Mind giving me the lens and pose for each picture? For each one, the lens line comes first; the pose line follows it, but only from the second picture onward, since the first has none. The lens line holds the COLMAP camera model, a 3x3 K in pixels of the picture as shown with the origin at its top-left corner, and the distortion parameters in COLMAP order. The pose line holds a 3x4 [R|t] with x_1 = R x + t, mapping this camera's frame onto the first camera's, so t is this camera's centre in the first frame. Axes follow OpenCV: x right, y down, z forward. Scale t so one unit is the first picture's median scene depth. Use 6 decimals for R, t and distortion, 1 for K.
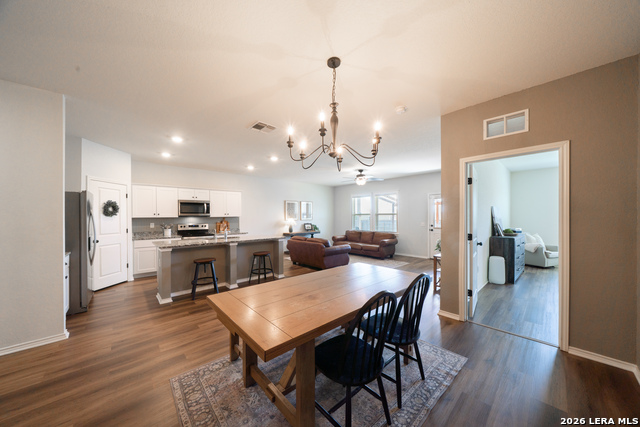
lens RADIAL K [[215.7, 0, 327.8], [0, 215.7, 215.3], [0, 0, 1]] dist [-0.000919, -0.000090]
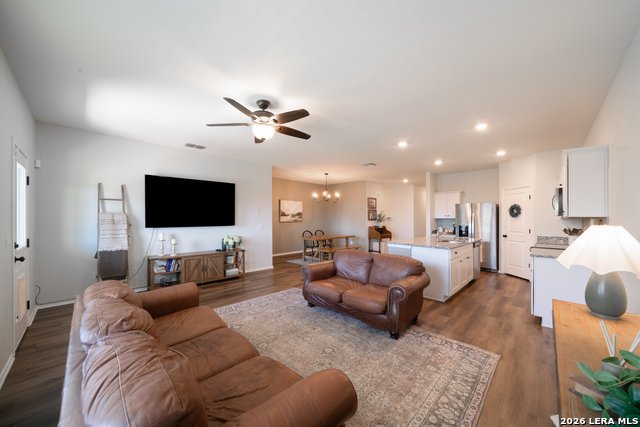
lens RADIAL K [[232.9, 0, 320.0], [0, 232.9, 213.5], [0, 0, 1]] dist [-0.000201, -0.000084]
pose [[-0.999665, 0.005997, -0.025165, 0.078204], [0.006623, 0.999669, -0.024859, 0.007365], [0.025008, -0.025018, -0.999374, 1.845000]]
